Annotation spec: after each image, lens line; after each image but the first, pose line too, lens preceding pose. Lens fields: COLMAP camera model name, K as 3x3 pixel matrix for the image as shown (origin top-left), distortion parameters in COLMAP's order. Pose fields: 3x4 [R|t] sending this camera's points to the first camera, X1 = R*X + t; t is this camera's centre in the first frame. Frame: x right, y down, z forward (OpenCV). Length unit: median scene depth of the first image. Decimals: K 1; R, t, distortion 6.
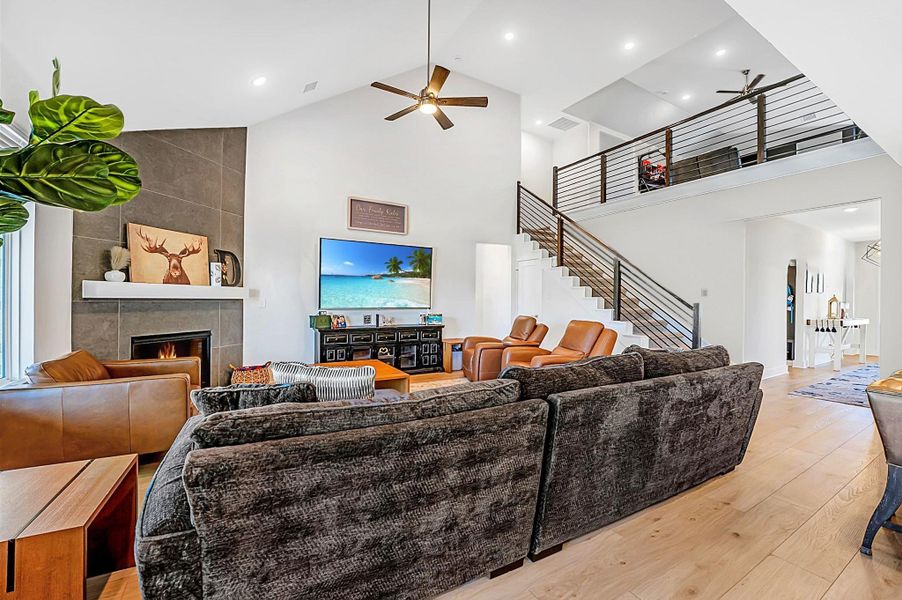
lens RADIAL K [[376.3, 0, 451.0], [0, 376.3, 300.0], [0, 0, 1]] dist [-0.000761, -0.000042]
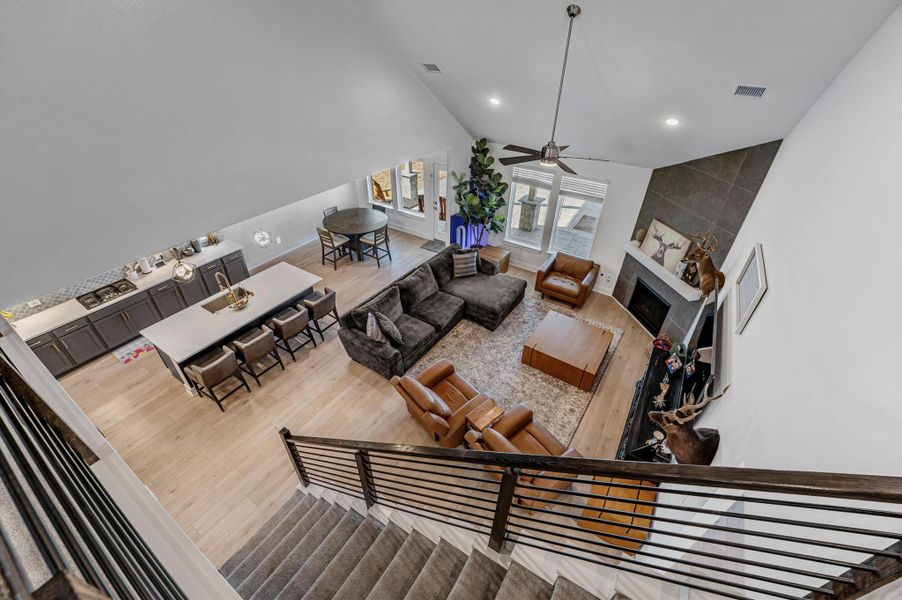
lens RADIAL K [[376.3, 0, 451.0], [0, 376.3, 300.0], [0, 0, 1]] dist [-0.000761, -0.000042]
pose [[-0.894359, 0.236713, -0.379590, 0.650586], [-0.027844, 0.817430, 0.575355, -0.774143], [0.446482, 0.525143, -0.724485, 1.806423]]
